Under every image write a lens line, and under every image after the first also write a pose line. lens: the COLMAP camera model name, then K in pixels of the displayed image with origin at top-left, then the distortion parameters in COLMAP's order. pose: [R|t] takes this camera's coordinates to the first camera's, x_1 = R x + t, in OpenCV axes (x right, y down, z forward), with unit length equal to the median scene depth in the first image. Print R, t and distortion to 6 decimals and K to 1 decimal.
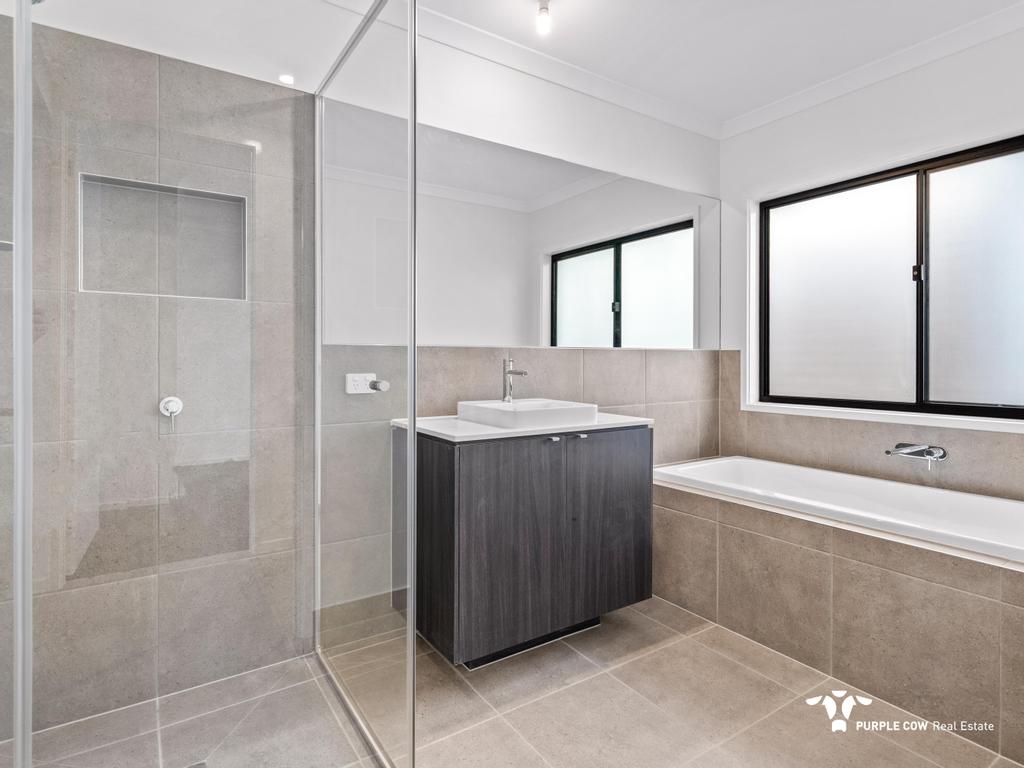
lens RADIAL K [[553.6, 0, 512.0], [0, 553.6, 357.4], [0, 0, 1]] dist [0.002006, 0.000164]
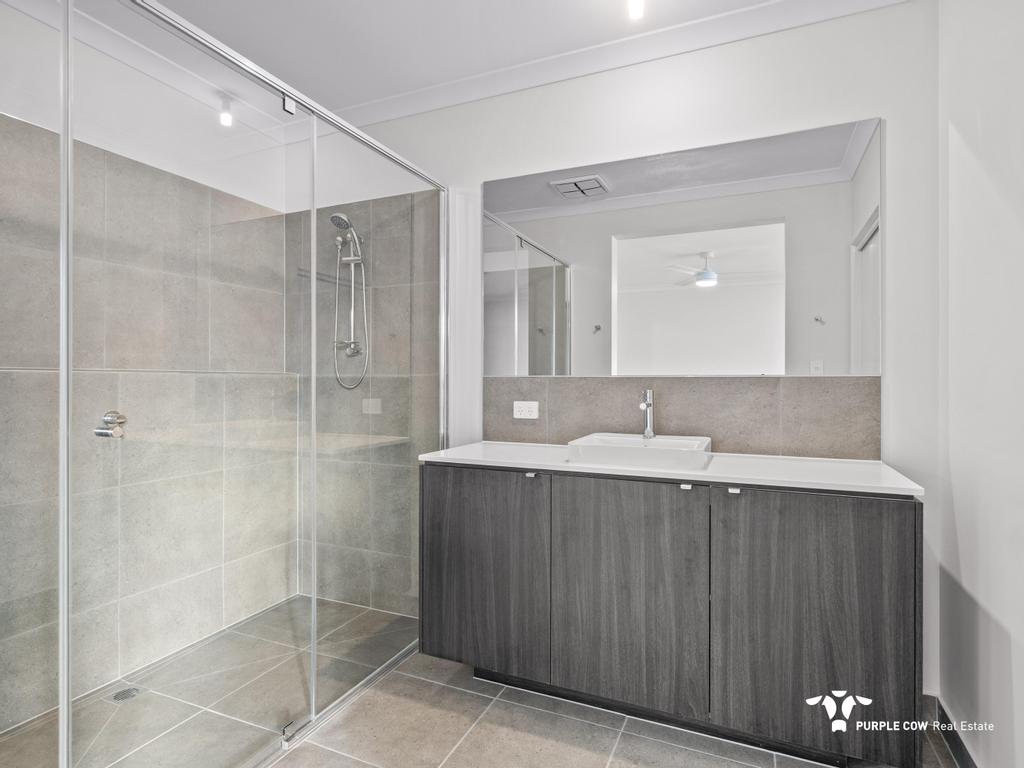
lens RADIAL K [[550.7, 0, 512.0], [0, 550.7, 384.0], [0, 0, 1]] dist [-0.002982, -0.000468]
pose [[0.531585, -0.001188, -0.847004, 0.663024], [0.002486, 0.999997, 0.000157, -0.007073], [0.847002, -0.002189, 0.531586, 0.360387]]
